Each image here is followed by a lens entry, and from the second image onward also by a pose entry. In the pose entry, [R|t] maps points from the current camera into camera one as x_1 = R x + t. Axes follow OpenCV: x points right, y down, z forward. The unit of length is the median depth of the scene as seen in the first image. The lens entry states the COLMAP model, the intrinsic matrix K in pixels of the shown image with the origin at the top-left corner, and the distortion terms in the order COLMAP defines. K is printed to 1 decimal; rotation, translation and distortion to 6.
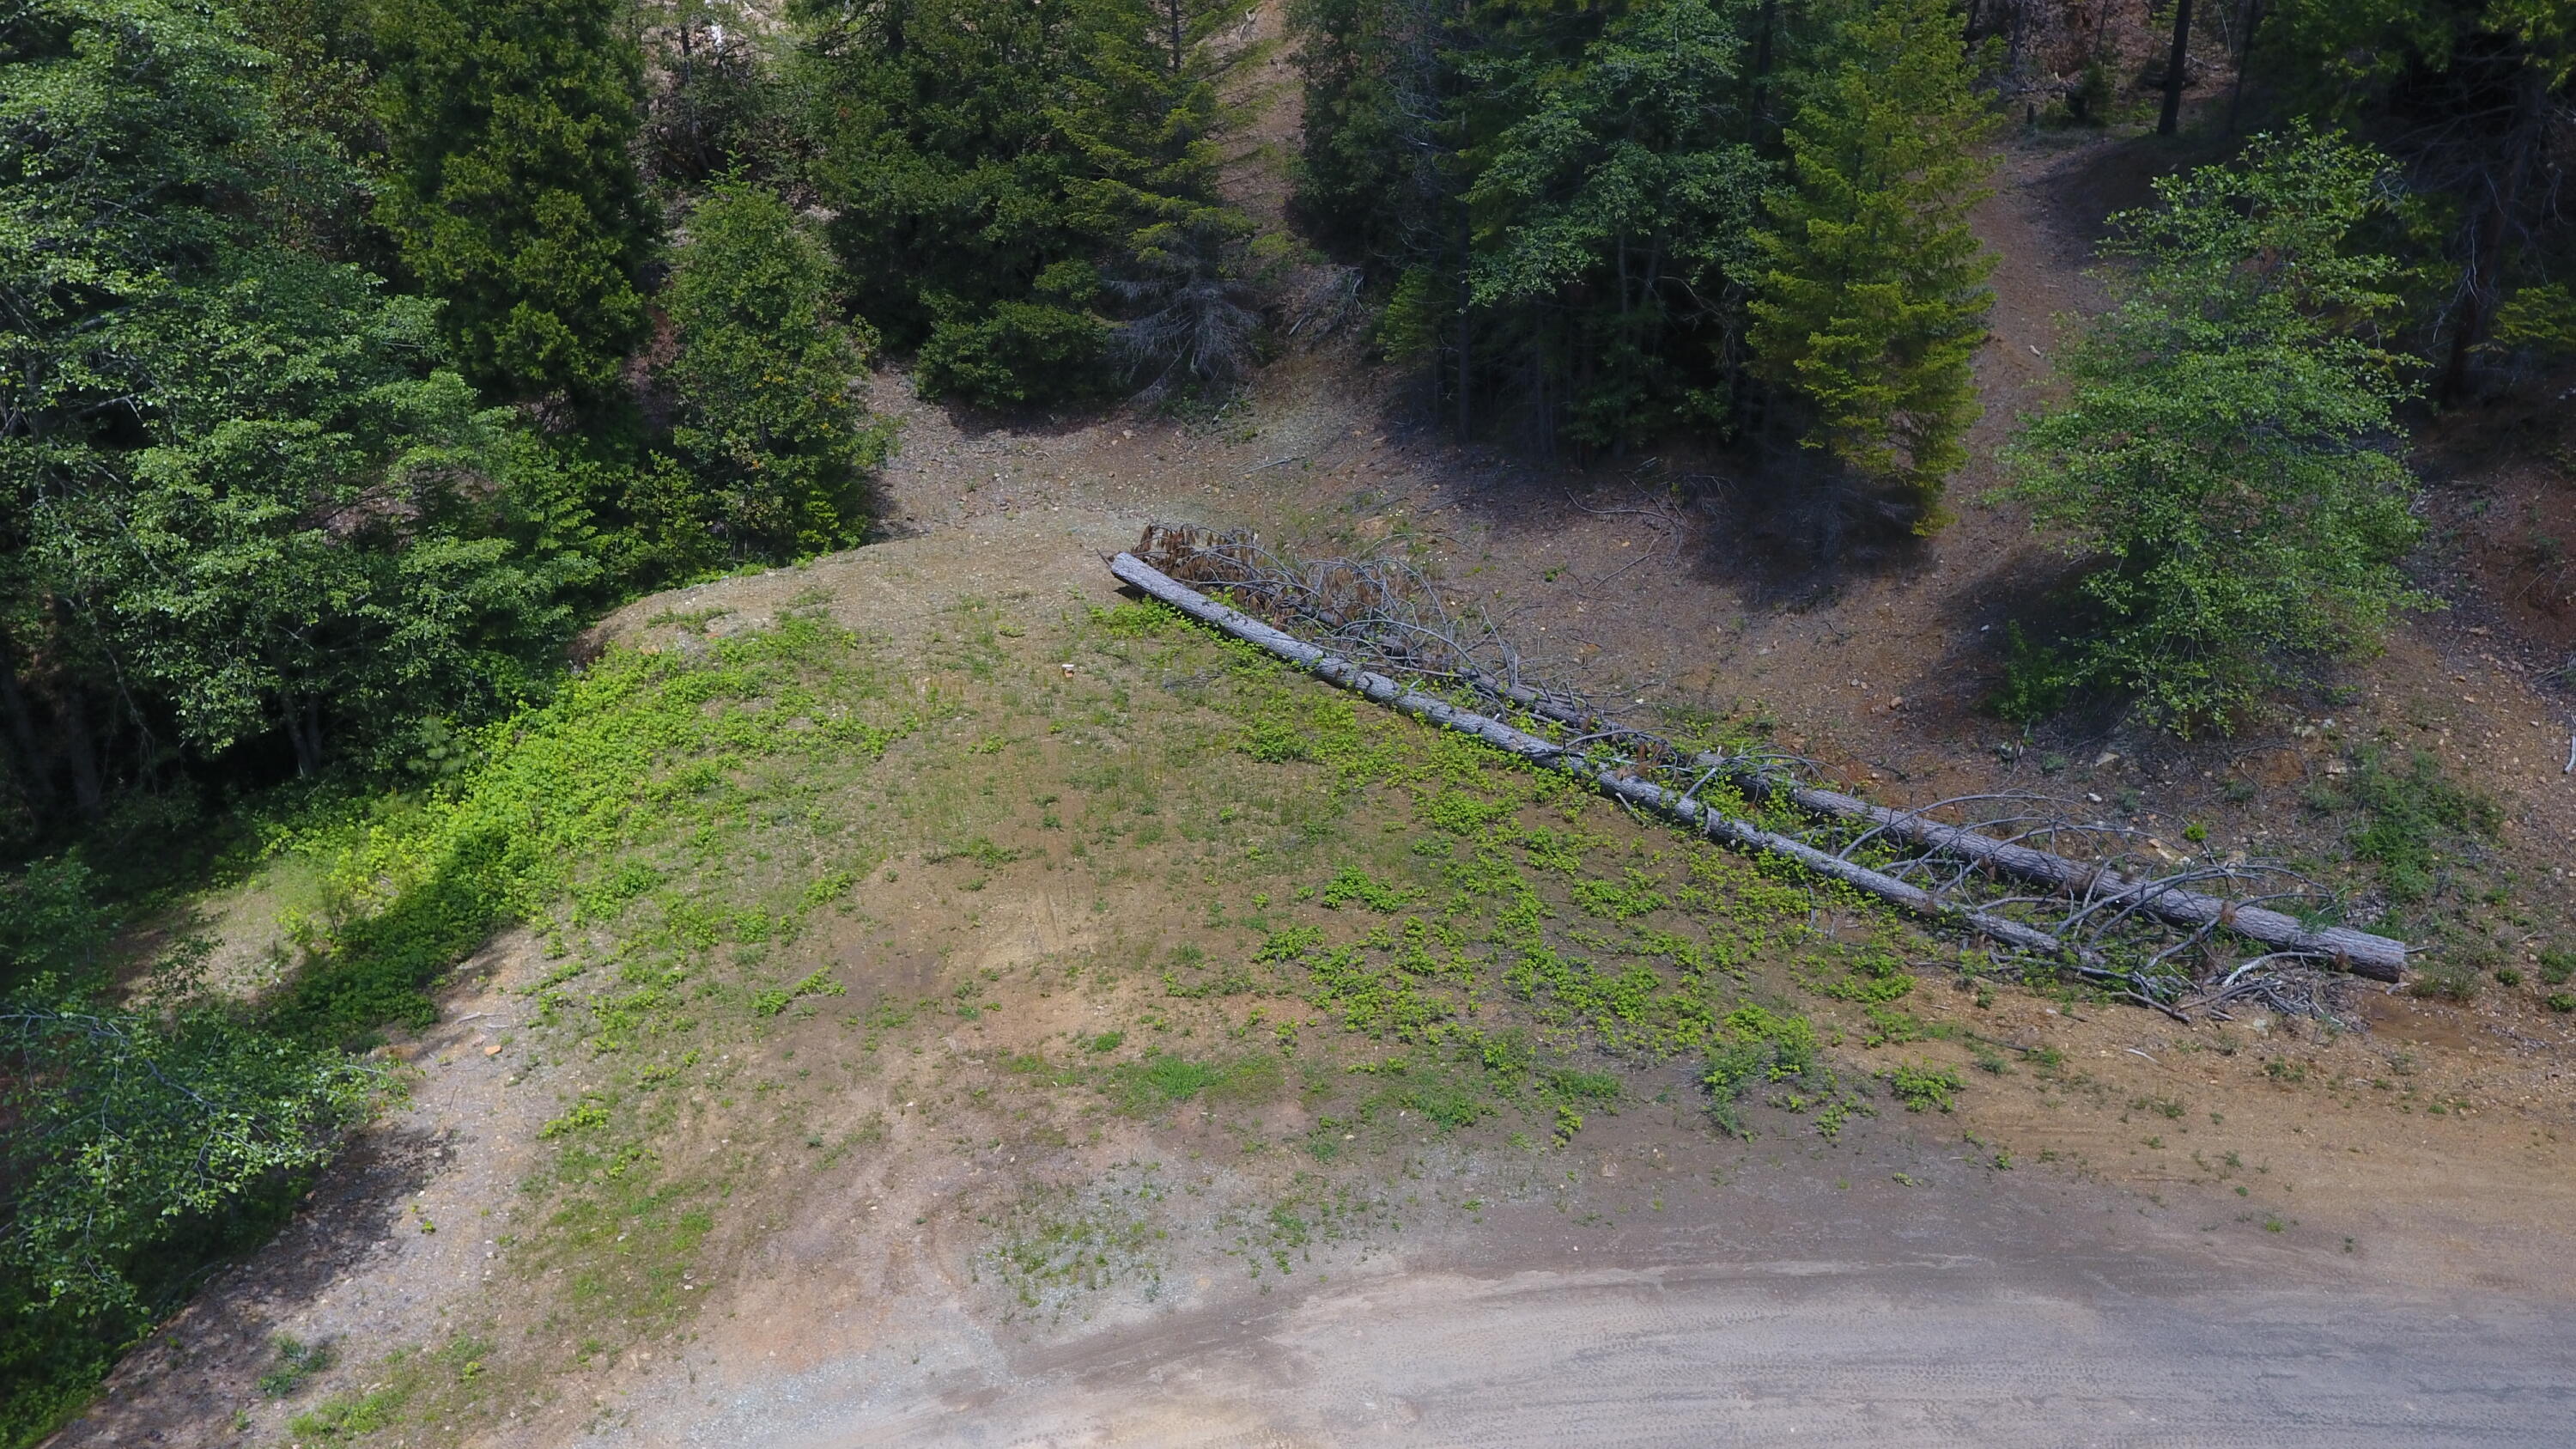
lens RADIAL K [[1499.3, 0, 1291.6], [0, 1499.3, 729.0], [0, 0, 1]] dist [-0.008837, 0.002558]
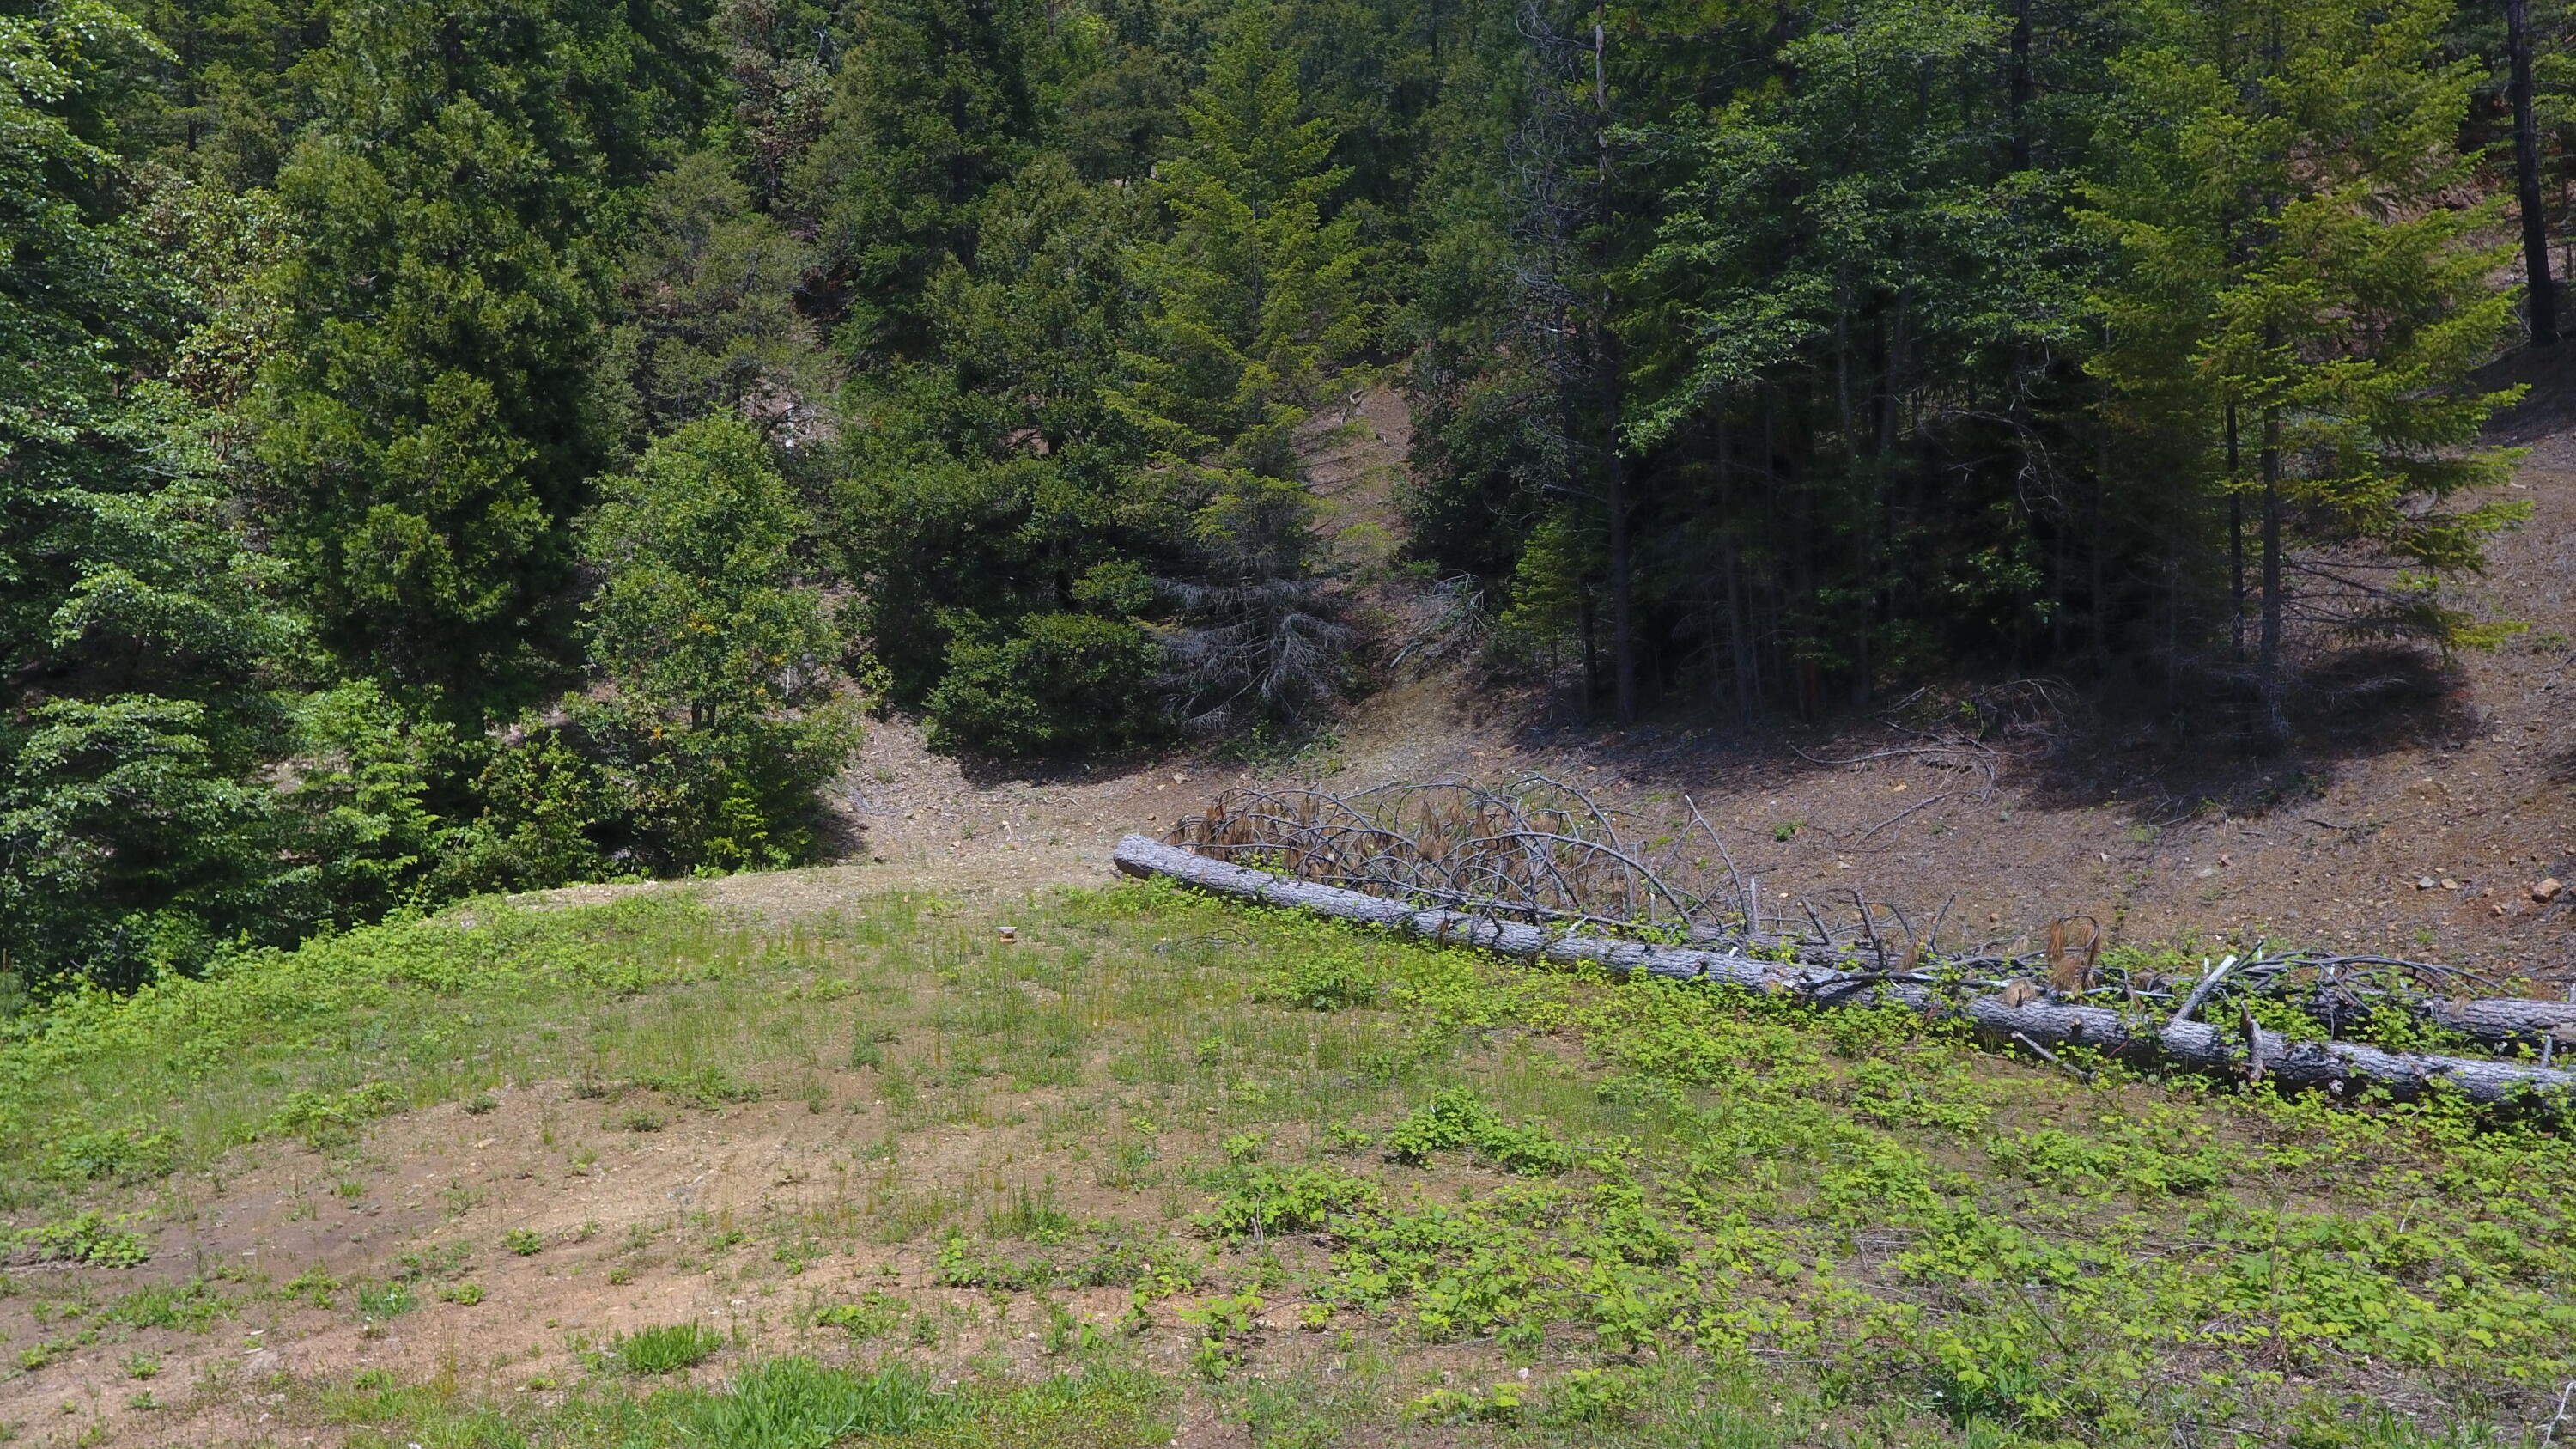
lens RADIAL K [[1499.3, 0, 1278.2], [0, 1499.3, 717.3], [0, 0, 1]] dist [-0.008837, 0.002558]
pose [[0.995194, -0.004372, -0.097823, 0.019023], [-0.037272, 0.906891, -0.419714, 0.108444], [0.090549, 0.421343, 0.902370, 0.334045]]
